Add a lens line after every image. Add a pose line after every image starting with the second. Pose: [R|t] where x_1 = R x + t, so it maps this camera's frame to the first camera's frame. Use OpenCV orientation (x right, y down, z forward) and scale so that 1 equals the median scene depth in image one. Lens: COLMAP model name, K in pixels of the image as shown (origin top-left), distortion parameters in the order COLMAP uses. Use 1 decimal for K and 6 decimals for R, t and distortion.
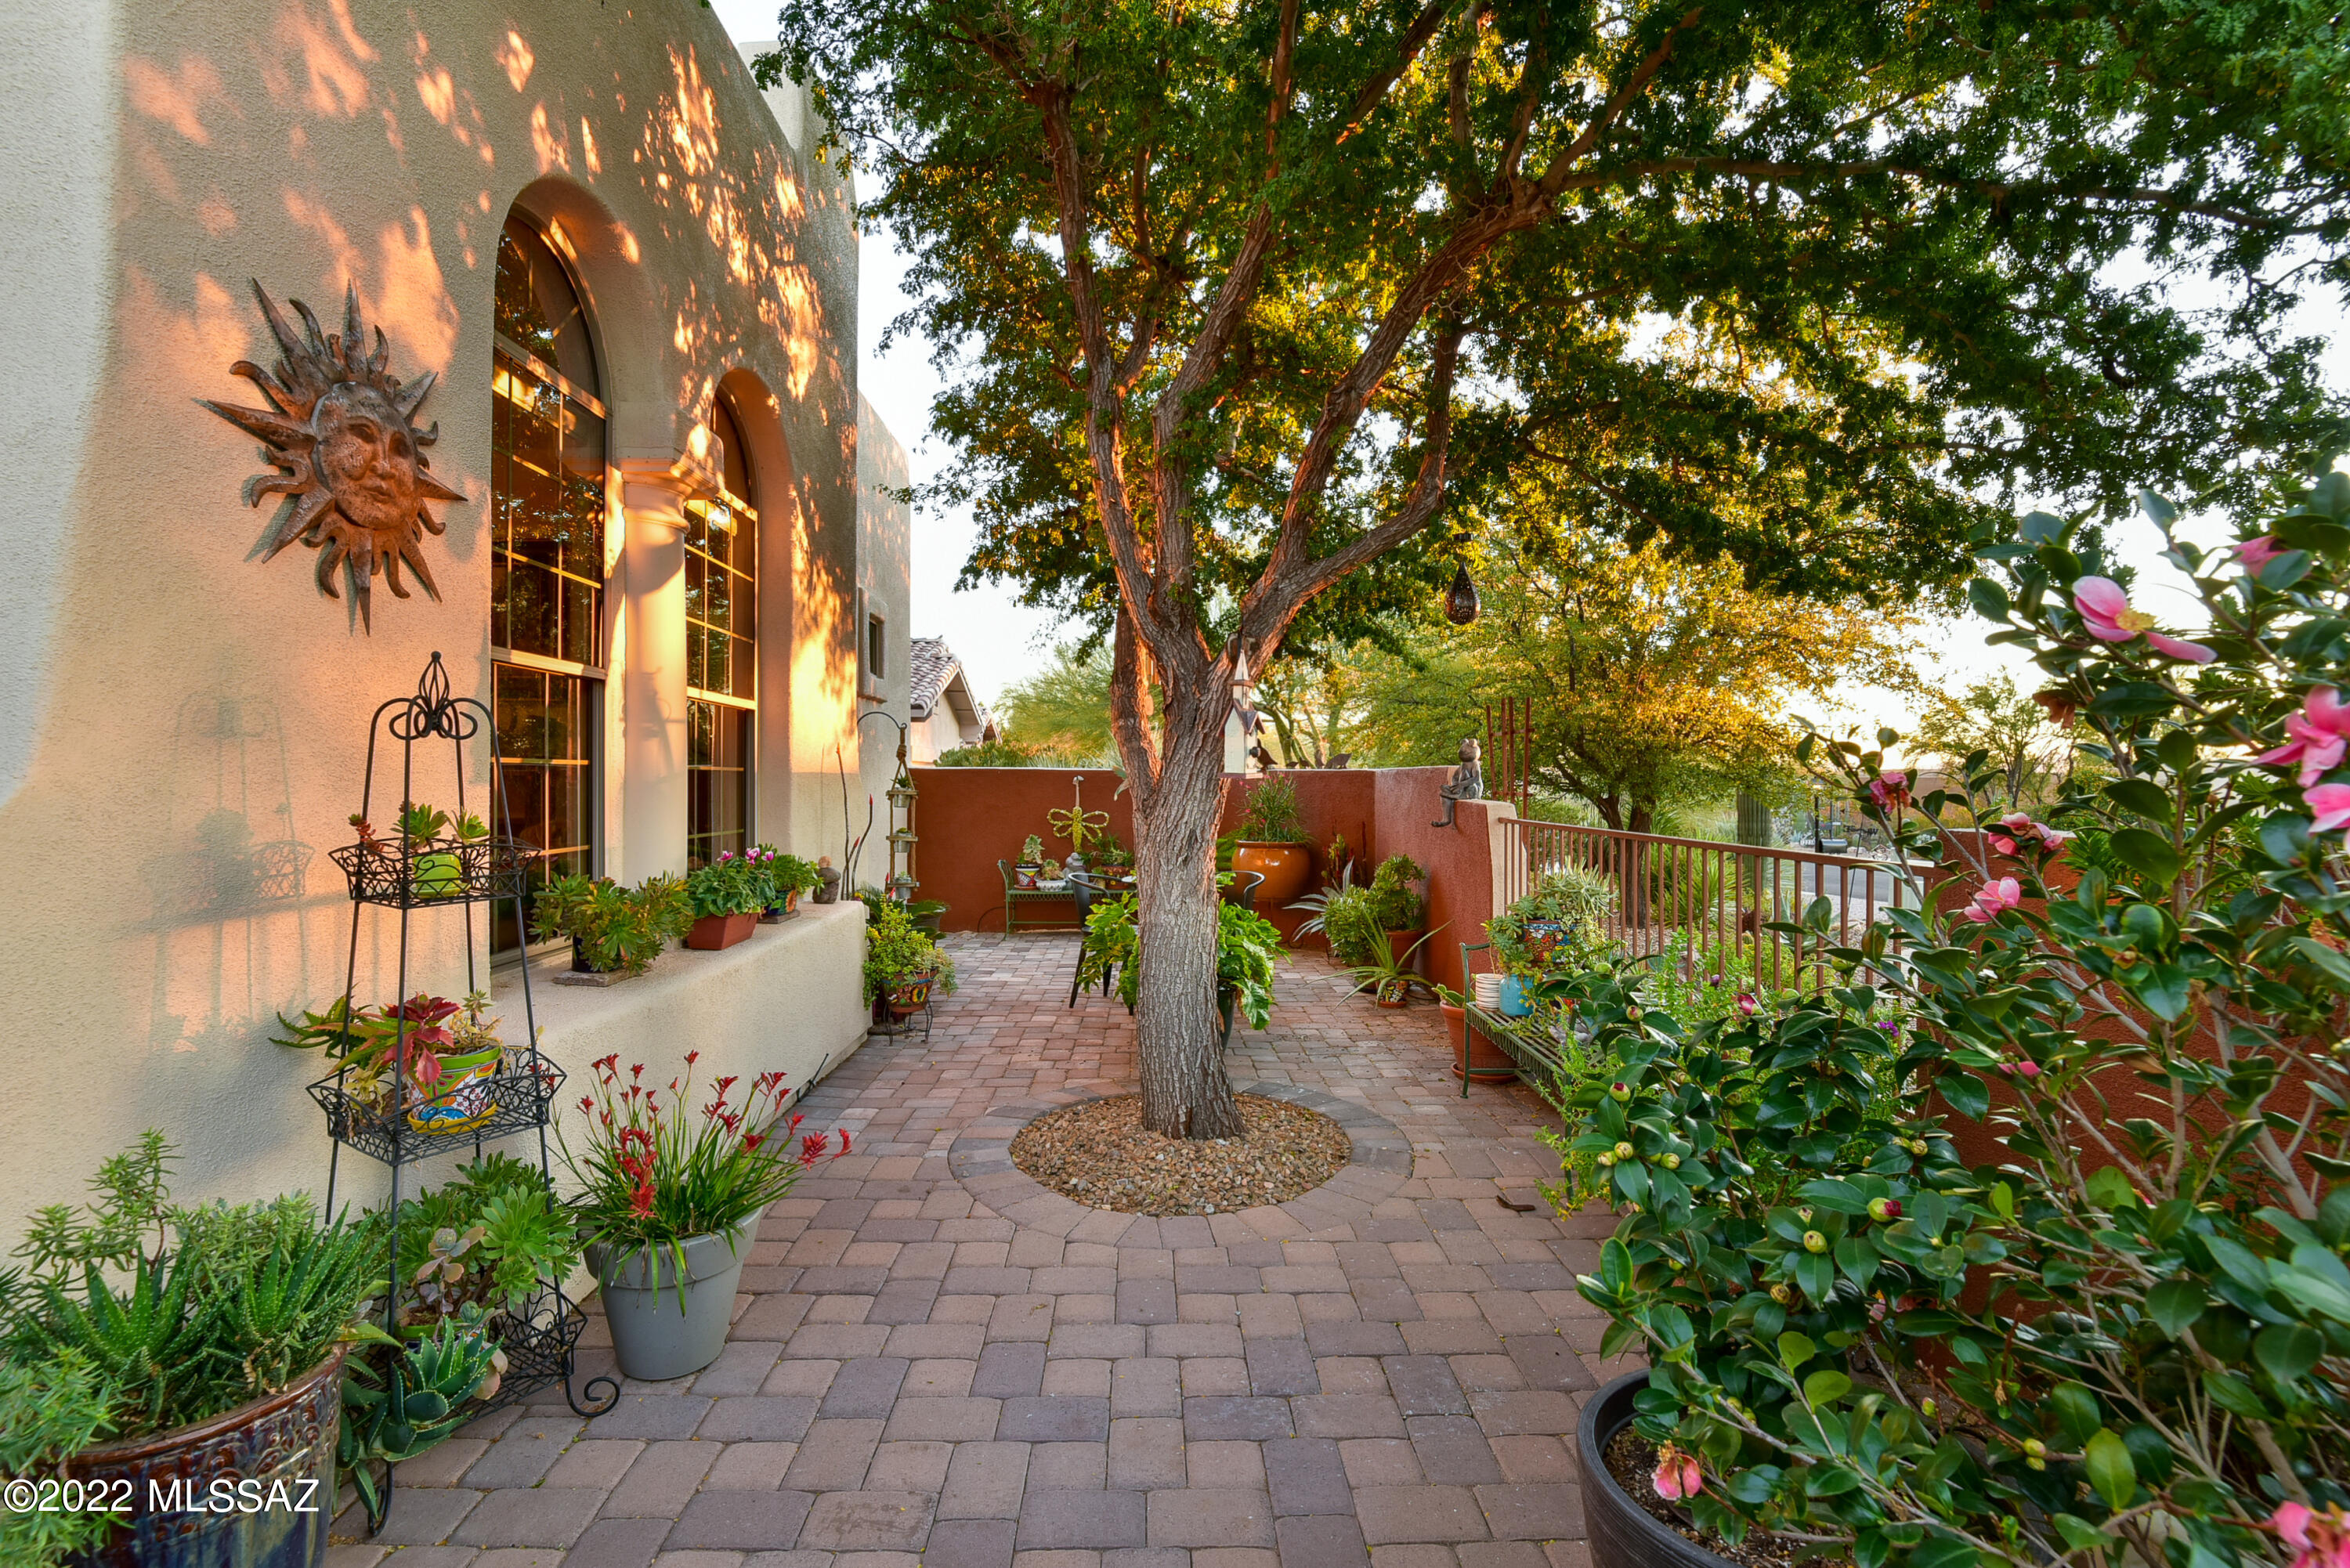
lens RADIAL K [[1081.6, 0, 1190.1], [0, 1081.6, 789.5], [0, 0, 1]] dist [-0.010474, -0.005596]
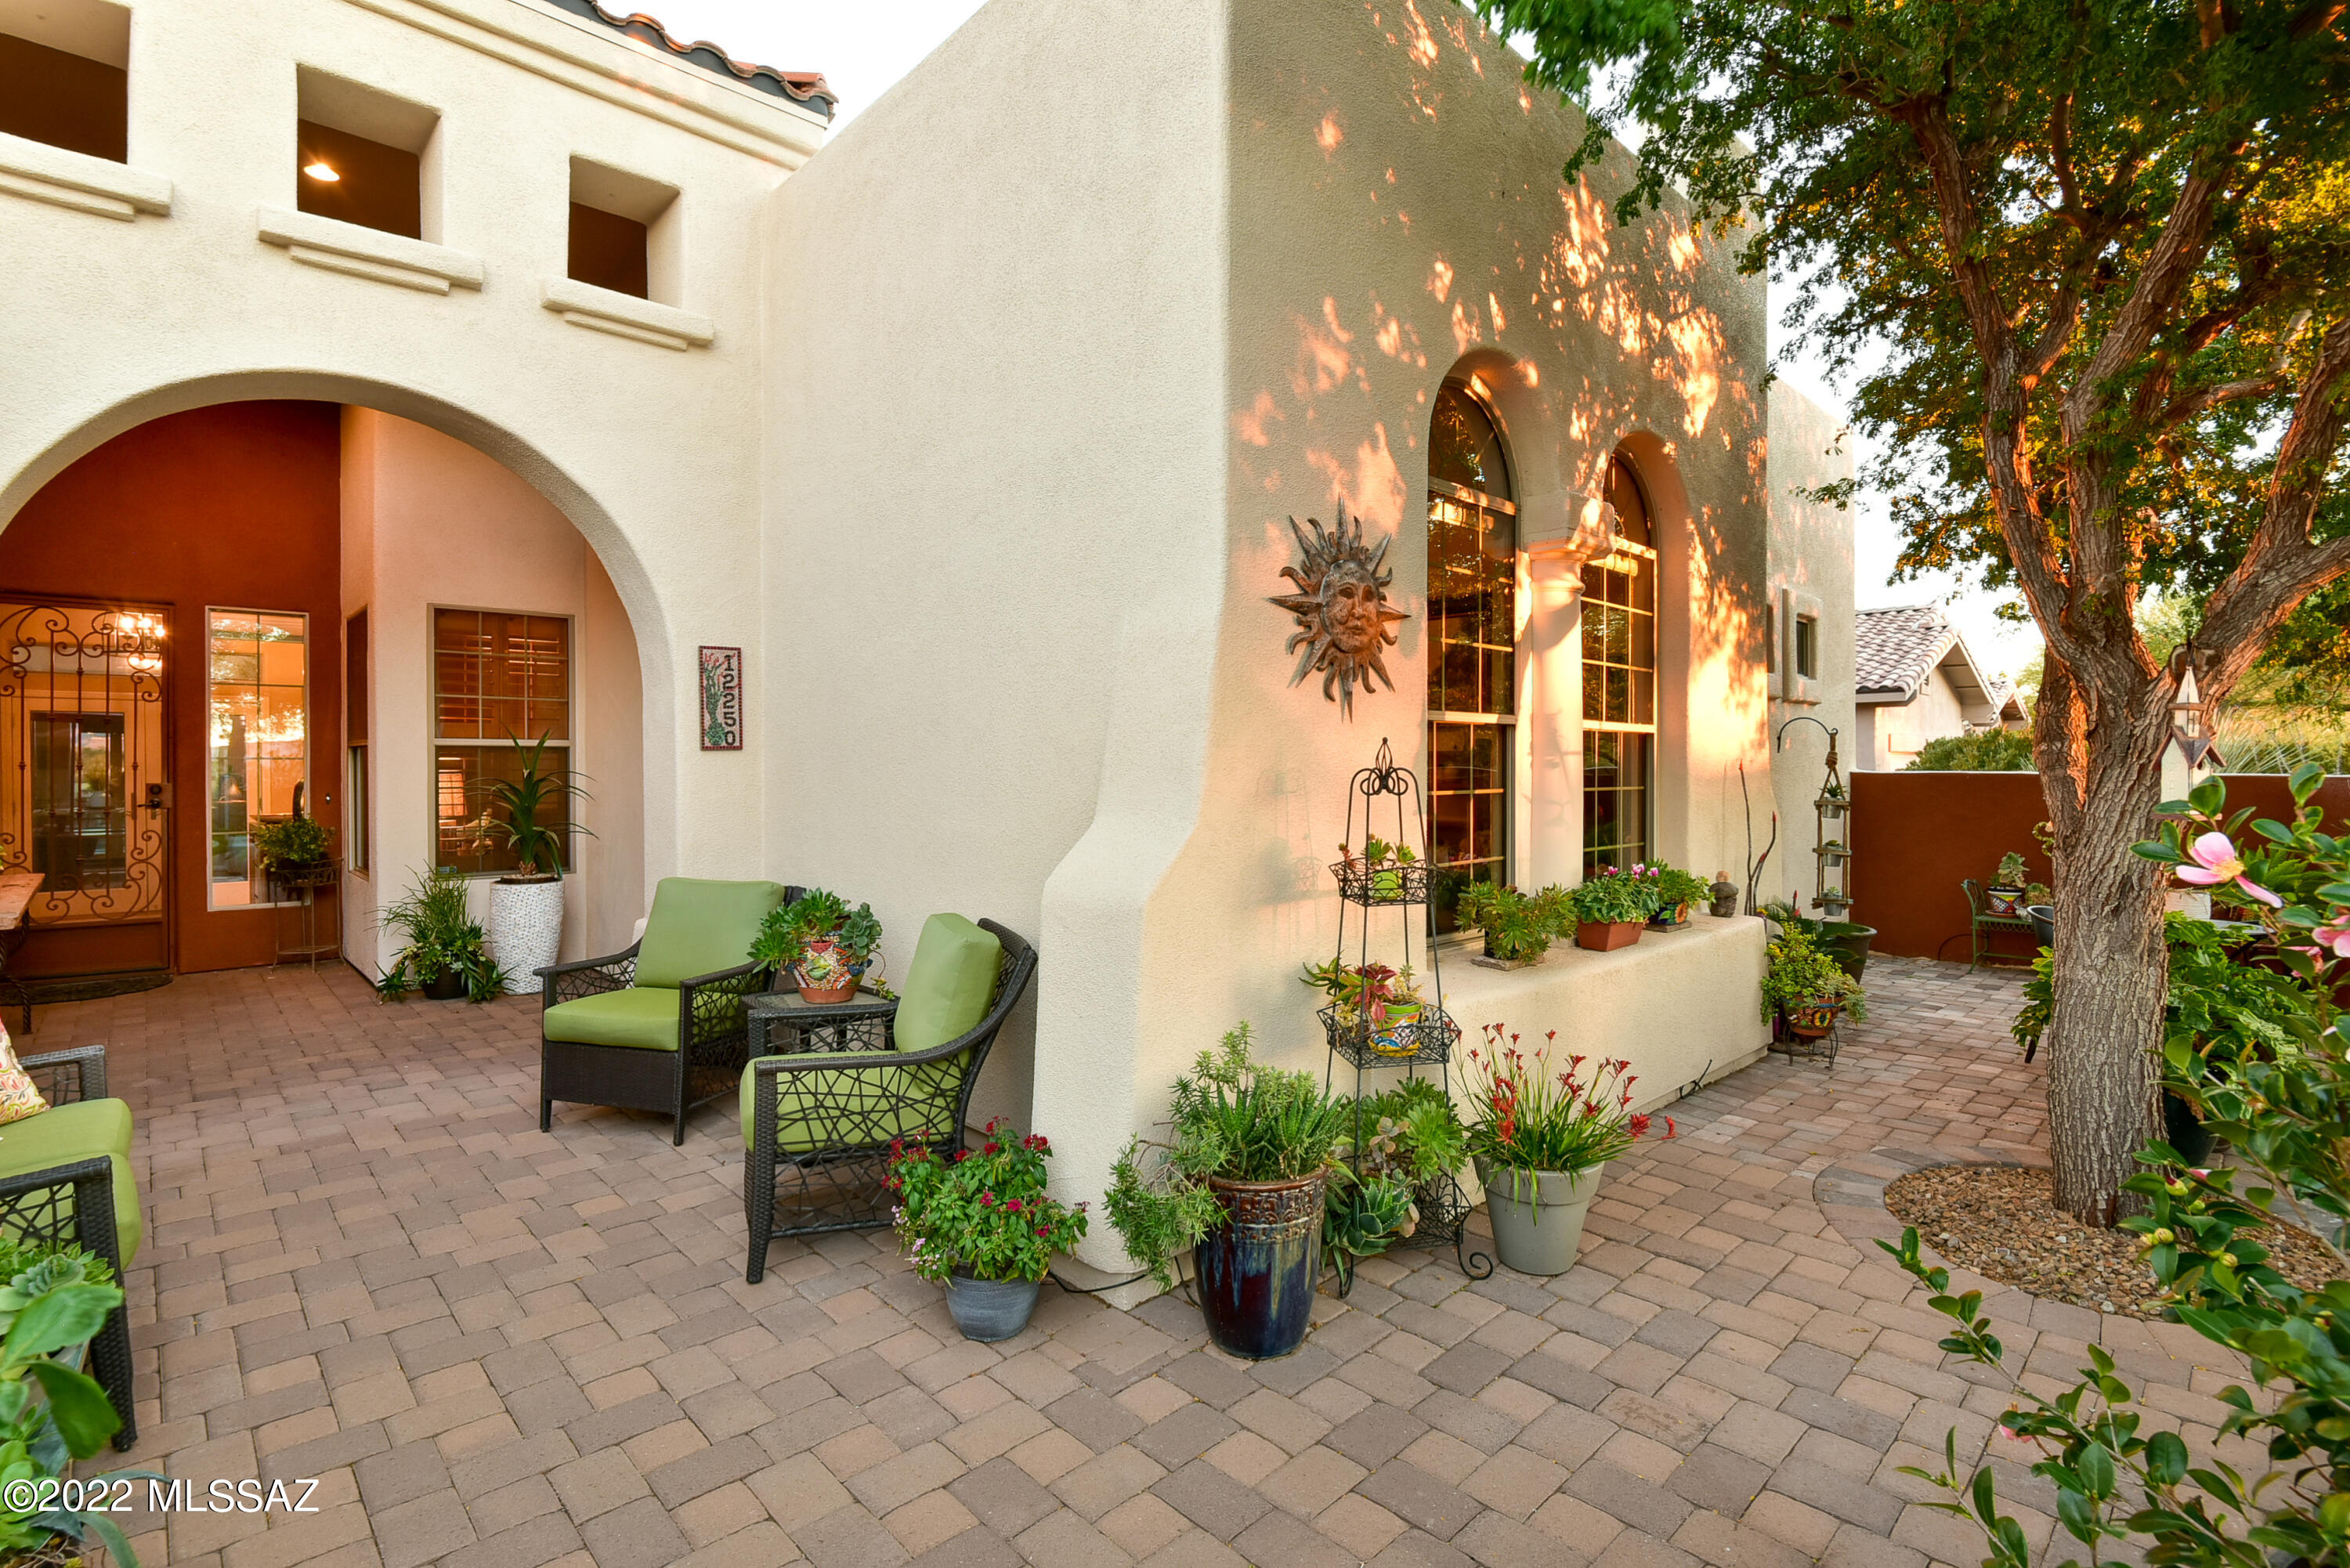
lens RADIAL K [[1081.6, 0, 1174.0], [0, 1081.6, 783.5], [0, 0, 1]] dist [-0.010474, -0.005596]
pose [[0.666478, 0.001889, -0.745522, 0.146509], [-0.001762, 0.999998, 0.000959, -0.039499], [0.745522, 0.000675, 0.666480, -0.147058]]
